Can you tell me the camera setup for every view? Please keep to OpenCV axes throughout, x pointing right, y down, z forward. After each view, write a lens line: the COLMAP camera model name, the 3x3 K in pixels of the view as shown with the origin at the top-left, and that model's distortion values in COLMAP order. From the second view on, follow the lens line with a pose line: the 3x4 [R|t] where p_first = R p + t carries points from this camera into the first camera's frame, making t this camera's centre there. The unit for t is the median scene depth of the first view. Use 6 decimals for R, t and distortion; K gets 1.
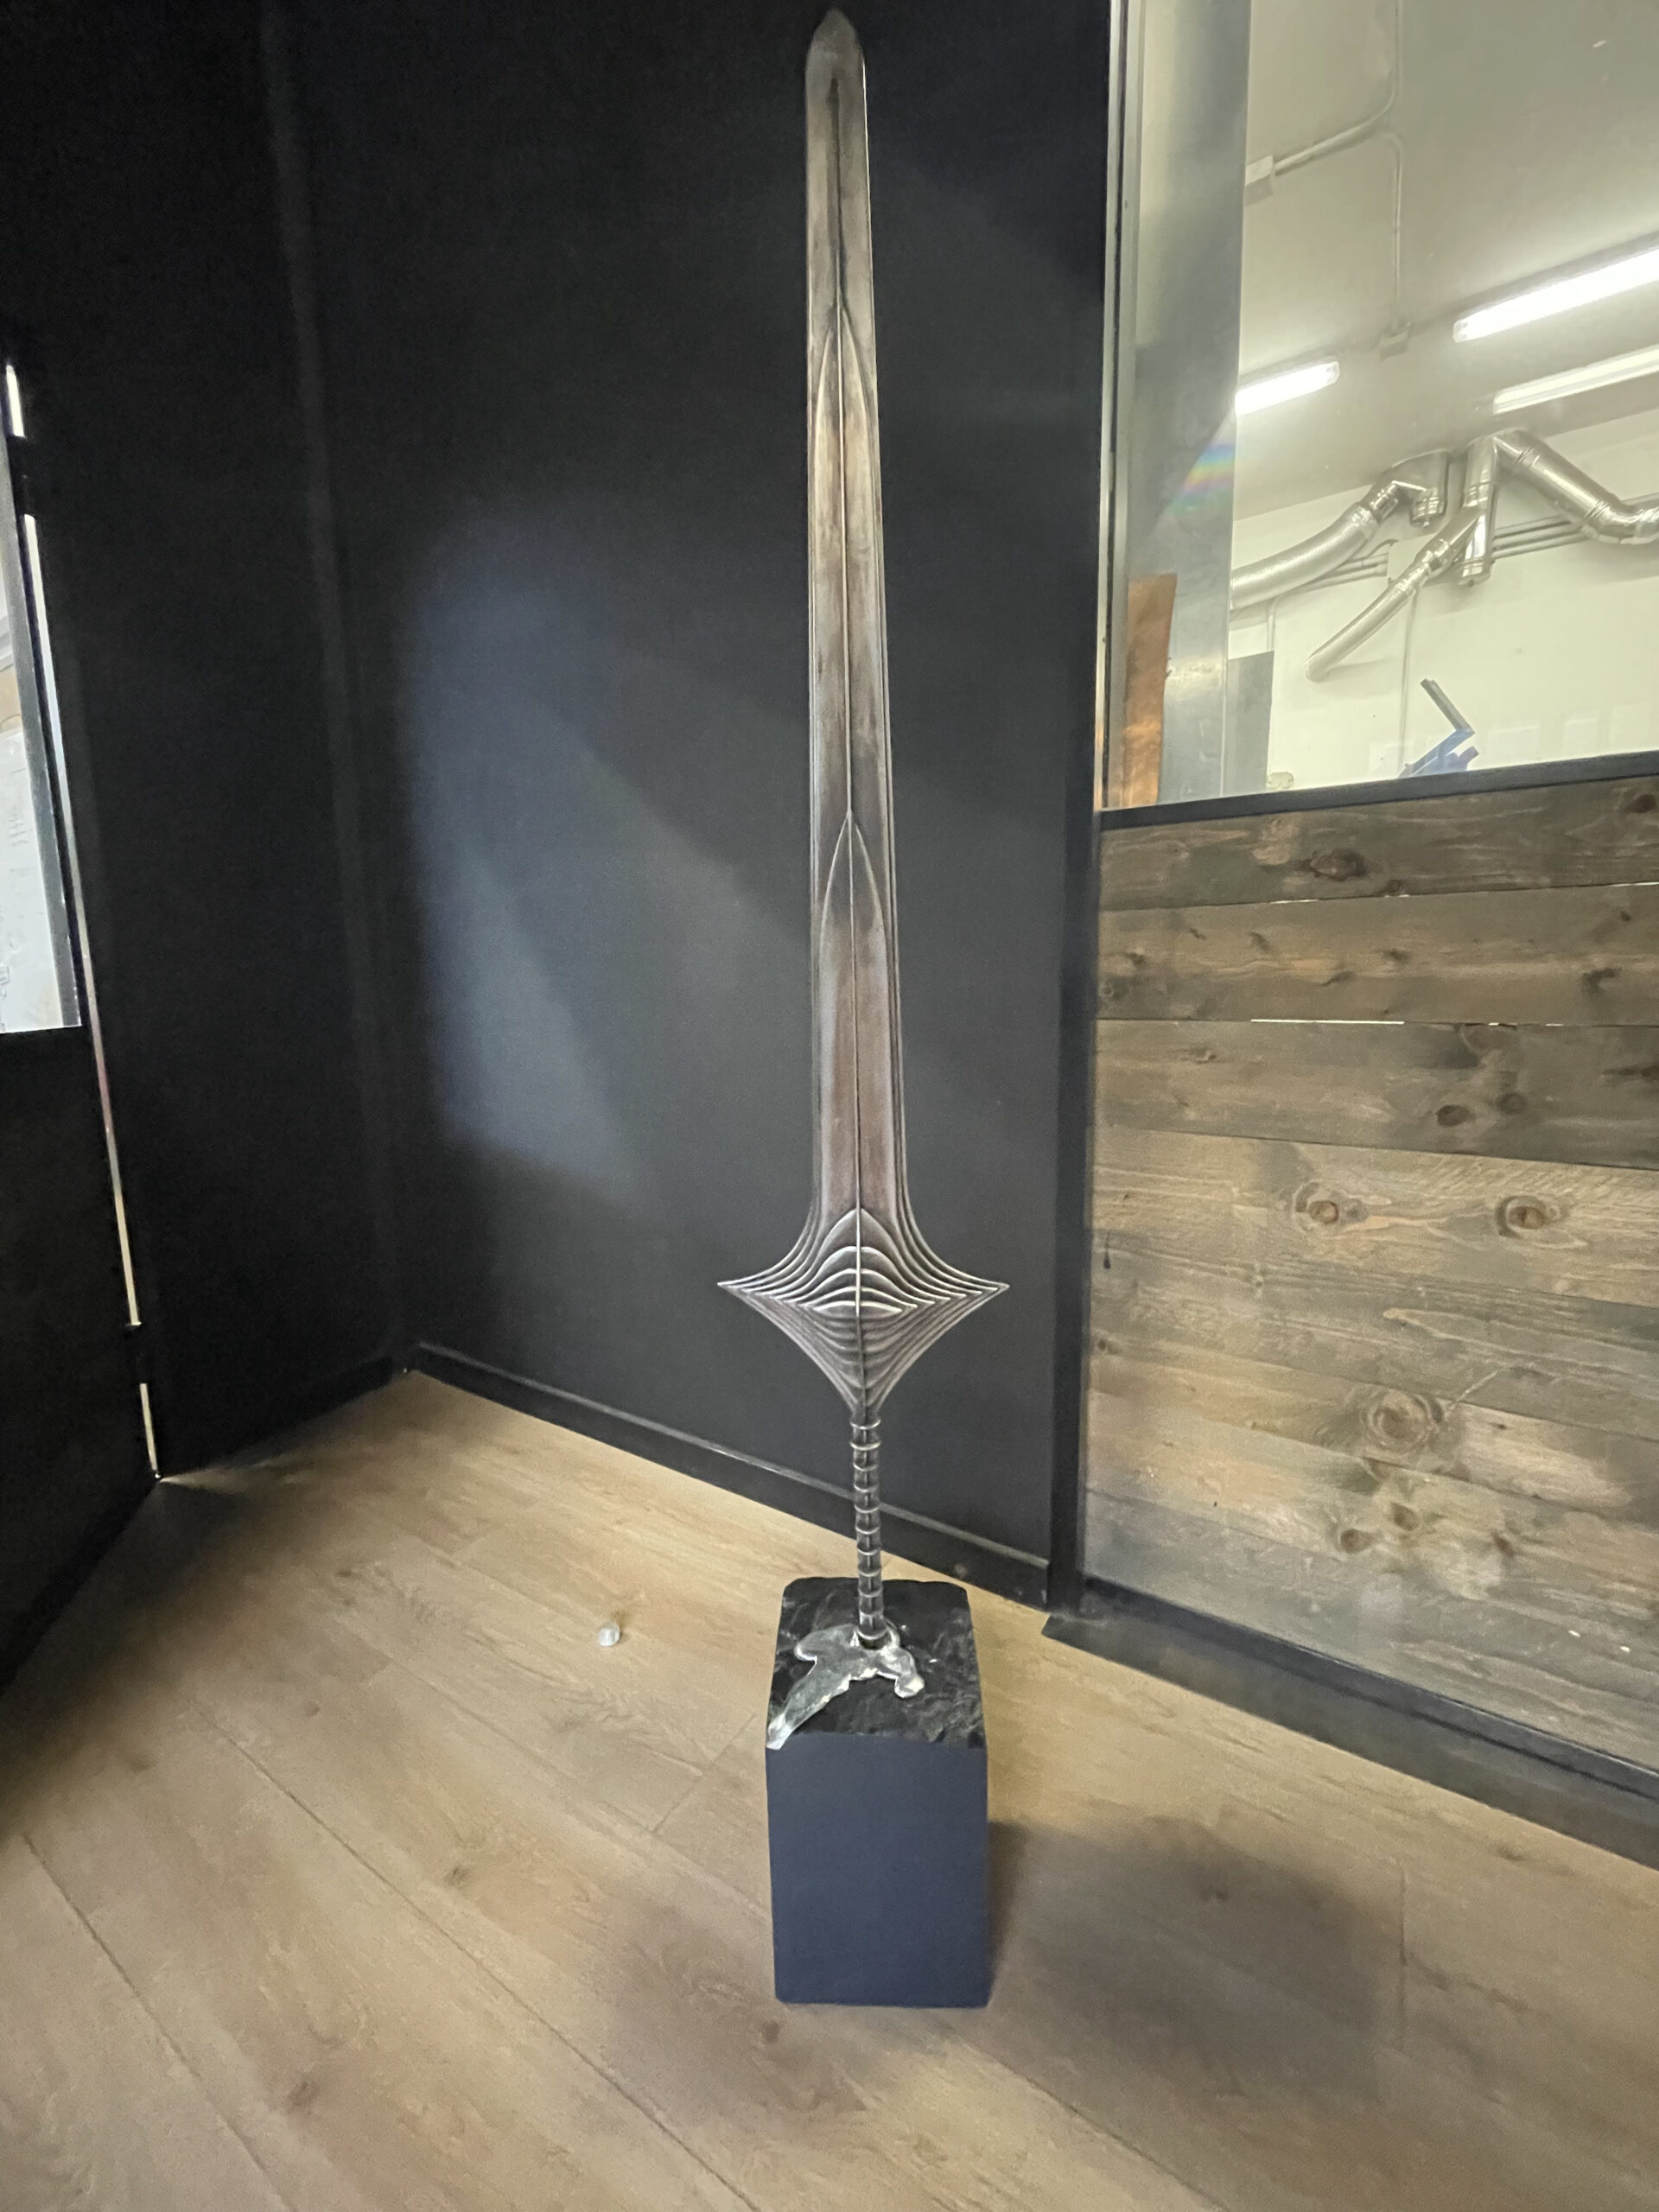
lens RADIAL K [[895.8, 0, 833.6], [0, 895.8, 1103.2], [0, 0, 1]] dist [-0.008141, 0.000018]
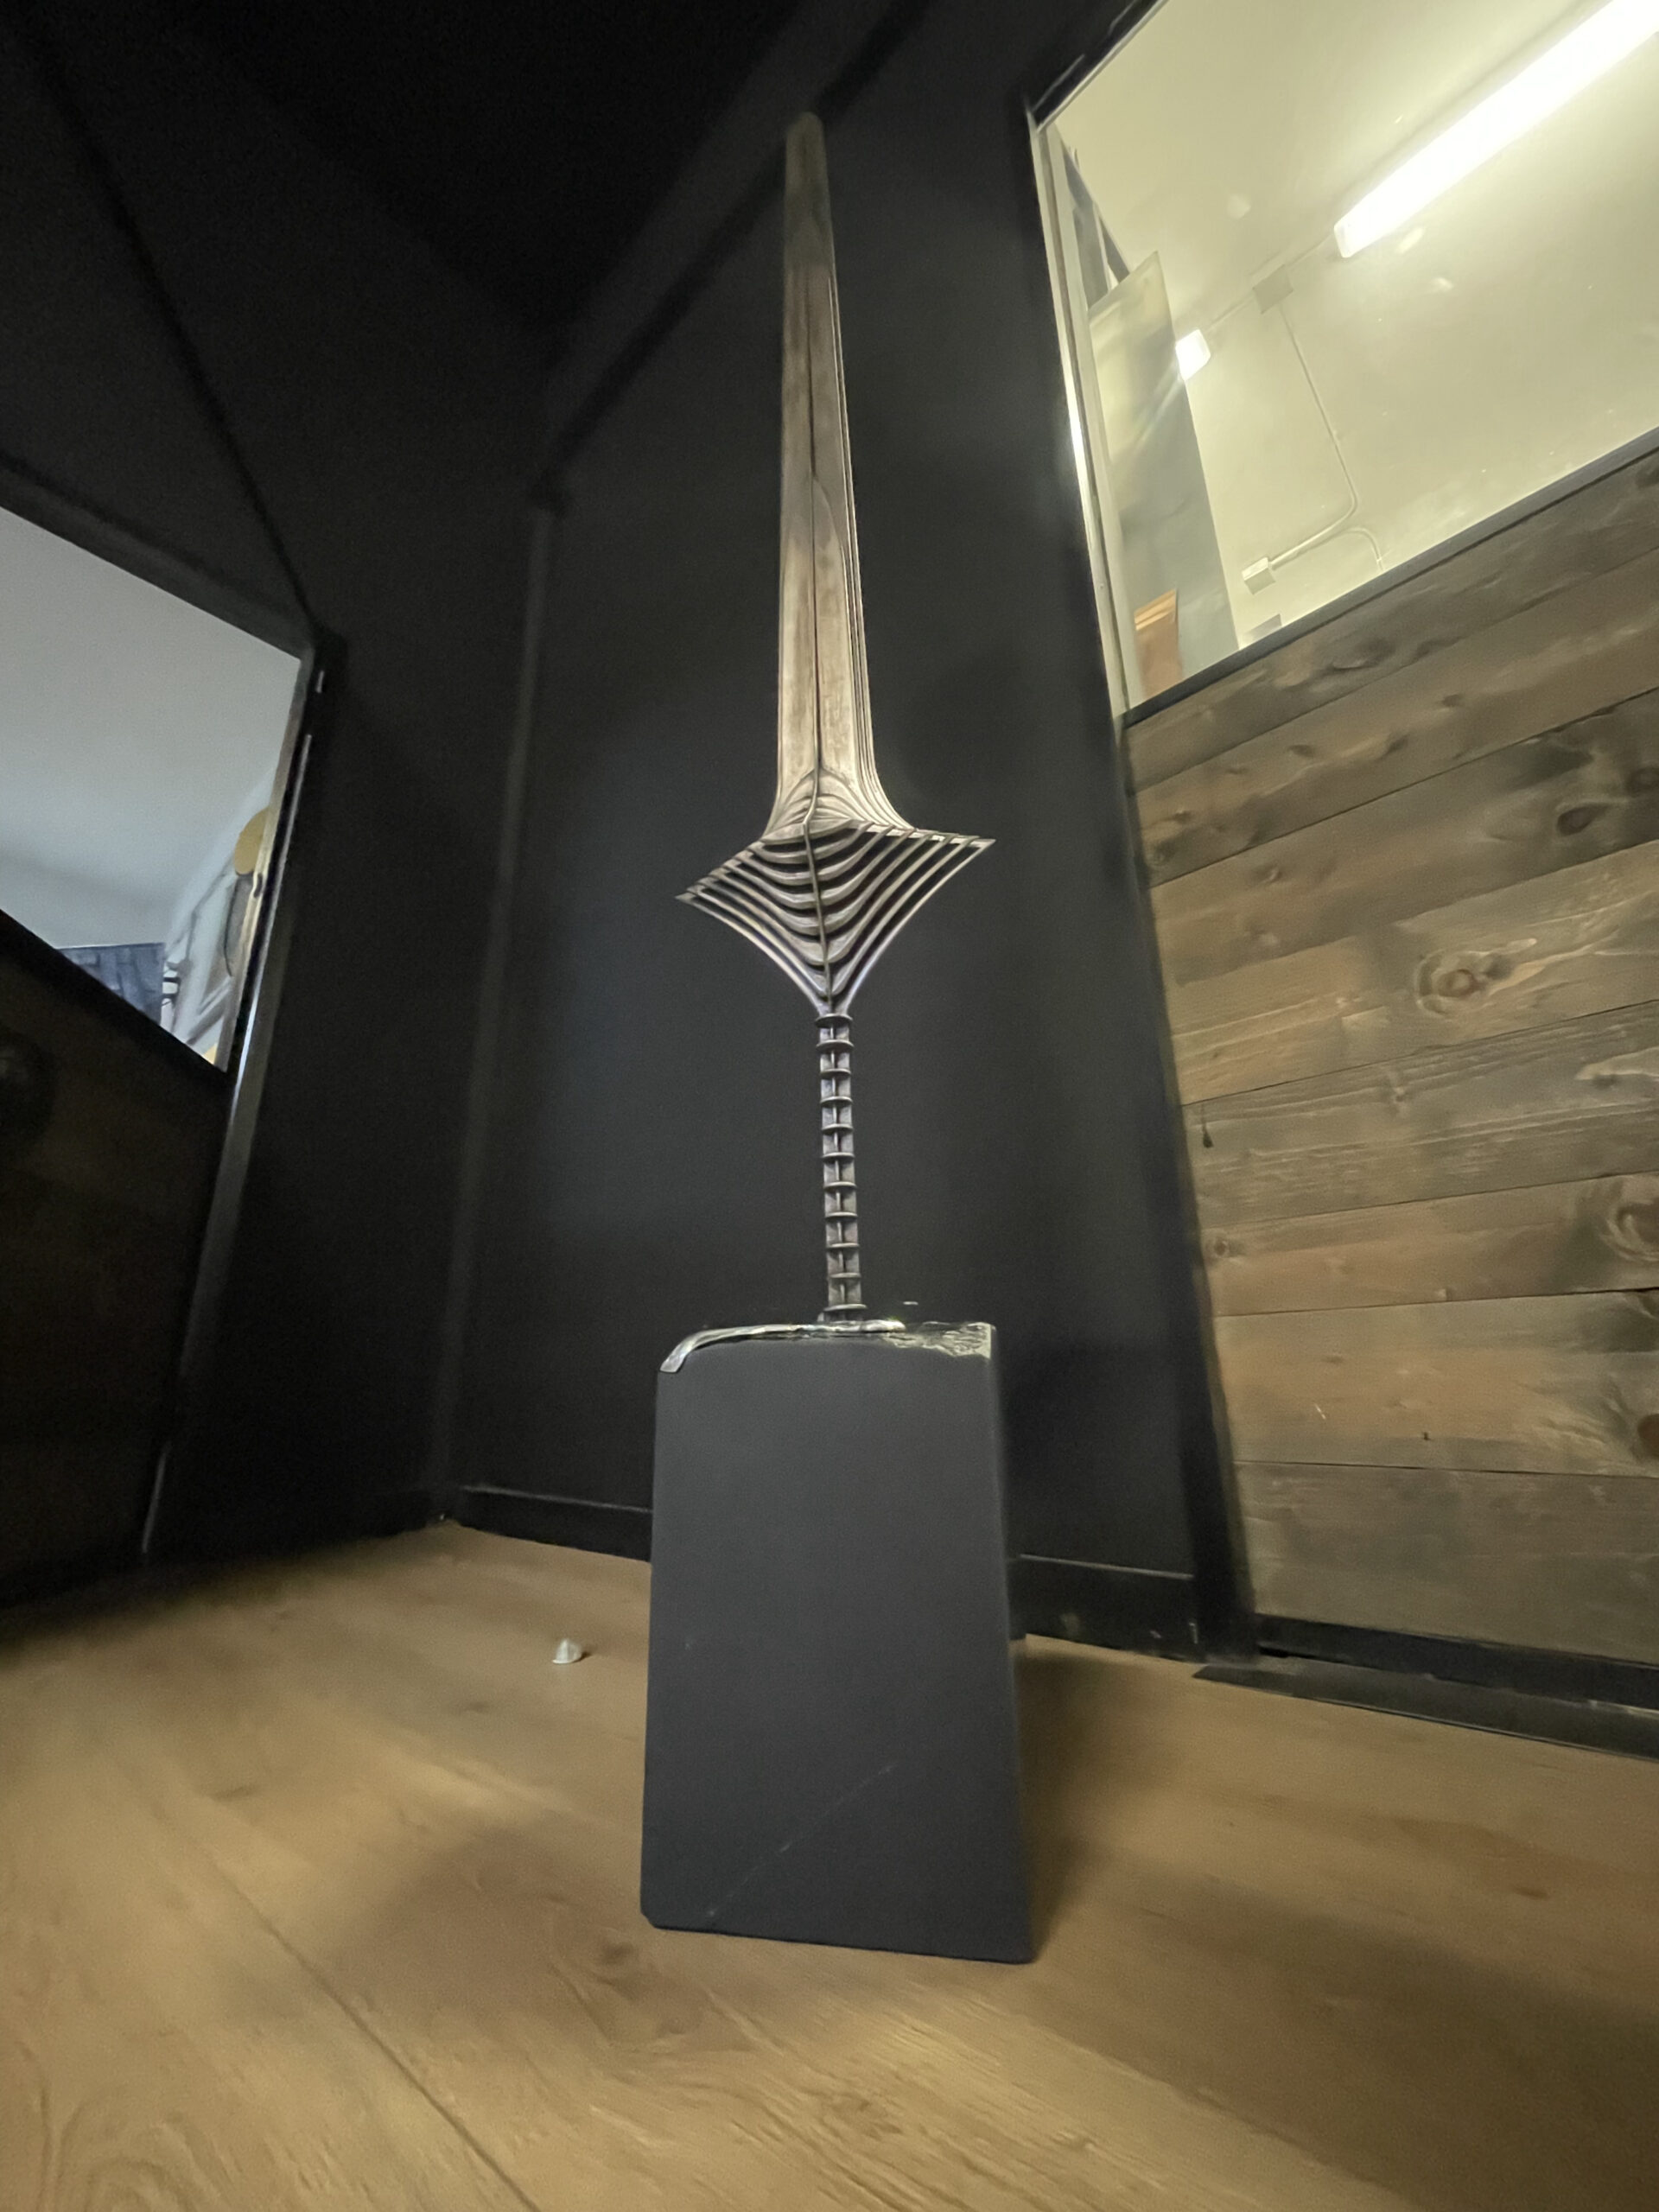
lens RADIAL K [[895.8, 0, 832.7], [0, 895.8, 1102.0], [0, 0, 1]] dist [-0.008141, 0.000018]
pose [[0.984401, -0.056259, -0.166702, 0.122096], [-0.022622, 0.899160, -0.437036, 0.573549], [0.174479, 0.433989, 0.883861, 0.235006]]
